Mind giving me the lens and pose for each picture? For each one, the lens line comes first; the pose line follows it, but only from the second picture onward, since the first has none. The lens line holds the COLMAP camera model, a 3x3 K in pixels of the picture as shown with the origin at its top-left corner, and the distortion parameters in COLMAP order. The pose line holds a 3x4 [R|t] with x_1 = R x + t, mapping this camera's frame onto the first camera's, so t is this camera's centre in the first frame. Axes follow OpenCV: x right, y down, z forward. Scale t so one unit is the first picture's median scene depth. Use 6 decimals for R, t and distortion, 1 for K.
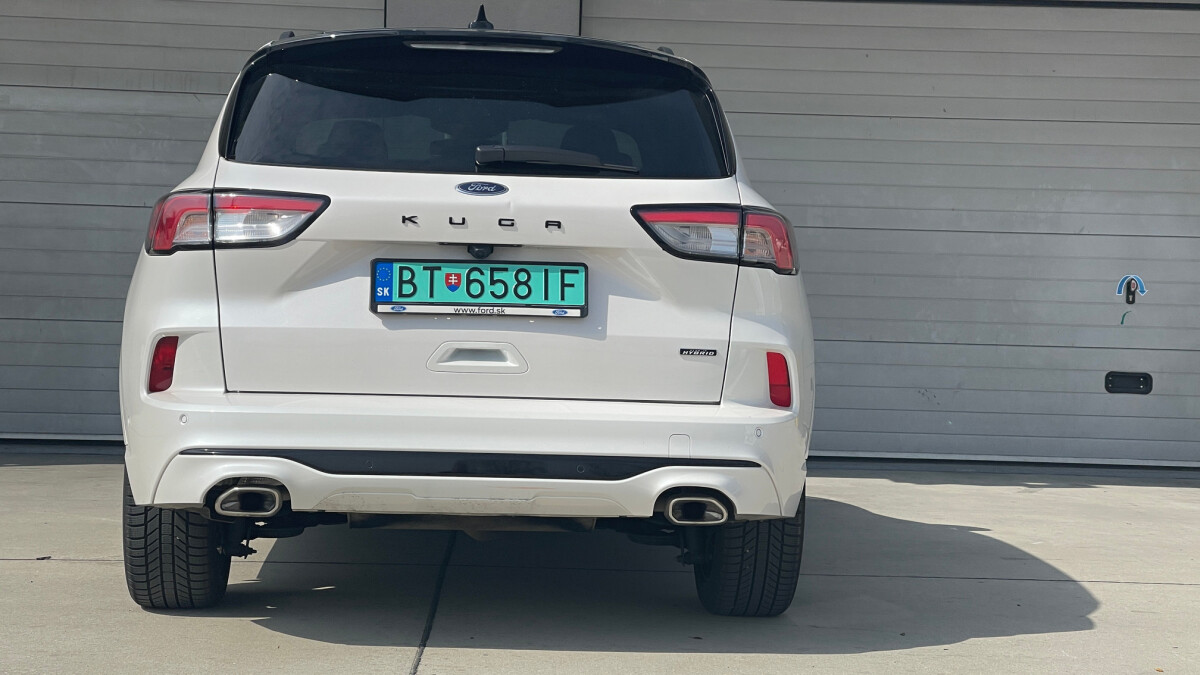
lens RADIAL K [[2179.2, 0, 600.0], [0, 2179.2, 337.5], [0, 0, 1]] dist [0.206302, 0.132853]
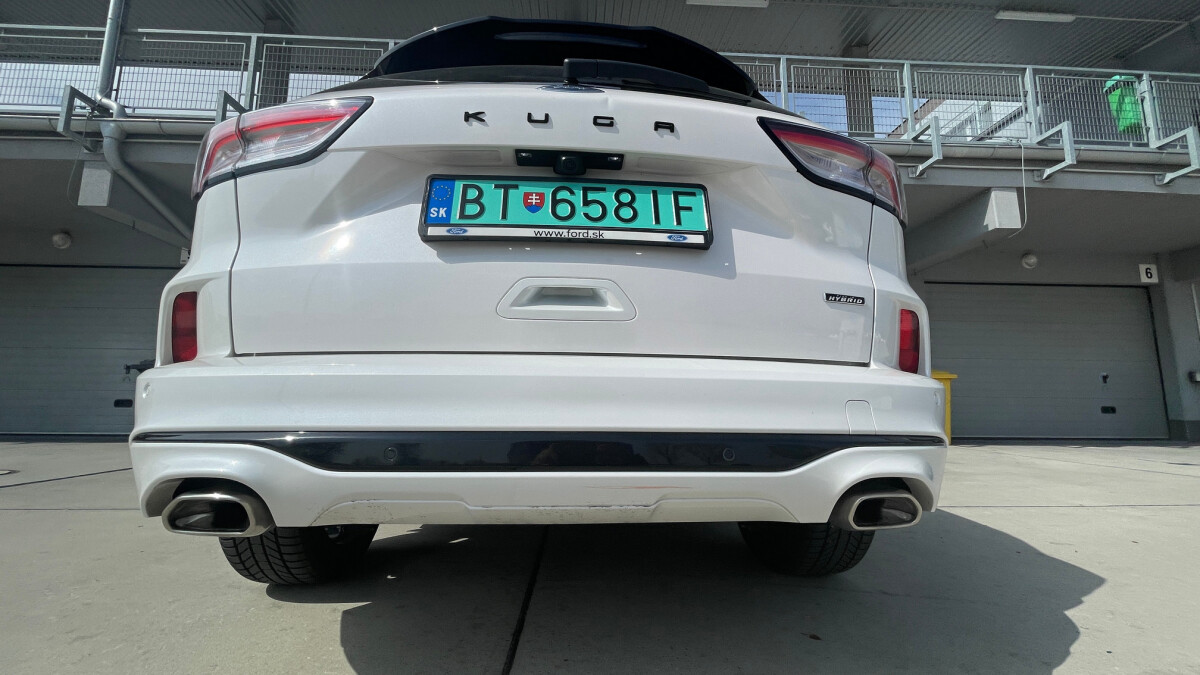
lens RADIAL K [[492.8, 0, 600.0], [0, 492.8, 337.5], [0, 0, 1]] dist [0.002156, 0.000201]
pose [[0.999817, -0.019122, 0.000541, -0.045499], [0.018991, 0.988793, -0.148079, 0.046354], [0.002297, 0.148063, 0.988975, 0.838582]]
